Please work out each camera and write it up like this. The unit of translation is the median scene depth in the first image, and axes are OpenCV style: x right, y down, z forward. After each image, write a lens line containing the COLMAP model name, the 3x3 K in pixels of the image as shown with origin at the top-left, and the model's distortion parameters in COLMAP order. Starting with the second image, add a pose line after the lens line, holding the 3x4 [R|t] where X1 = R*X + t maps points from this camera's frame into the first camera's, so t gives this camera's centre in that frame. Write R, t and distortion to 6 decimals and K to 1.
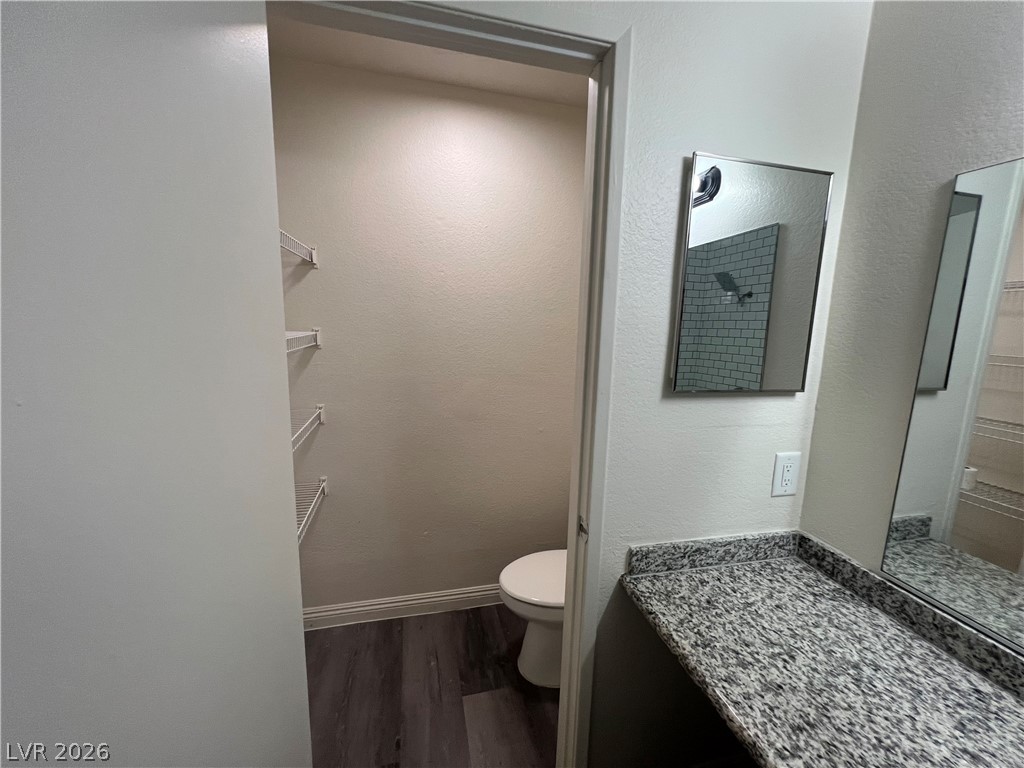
lens RADIAL K [[412.3, 0, 511.2], [0, 412.3, 389.4], [0, 0, 1]] dist [-0.001627, -0.000234]
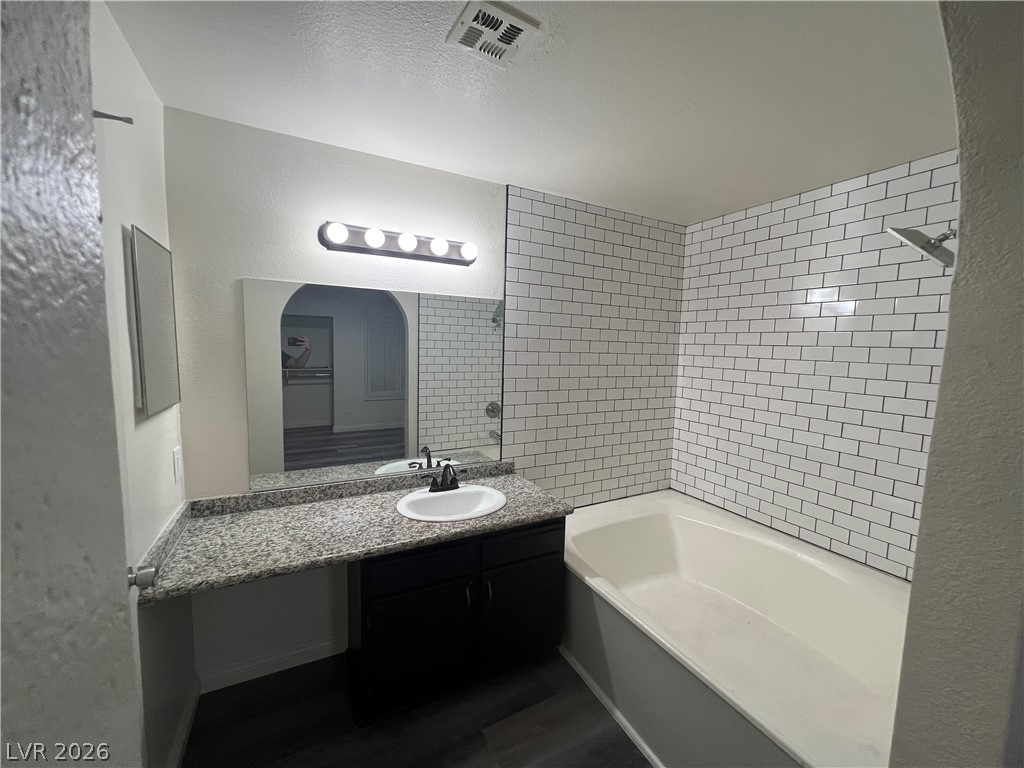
lens RADIAL K [[412.3, 0, 513.3], [0, 412.3, 383.6], [0, 0, 1]] dist [-0.001627, -0.000234]
pose [[-0.253034, -0.128143, 0.958933, -1.034015], [0.134979, 0.976819, 0.166150, -0.154073], [-0.957995, 0.171477, -0.229872, 0.228748]]
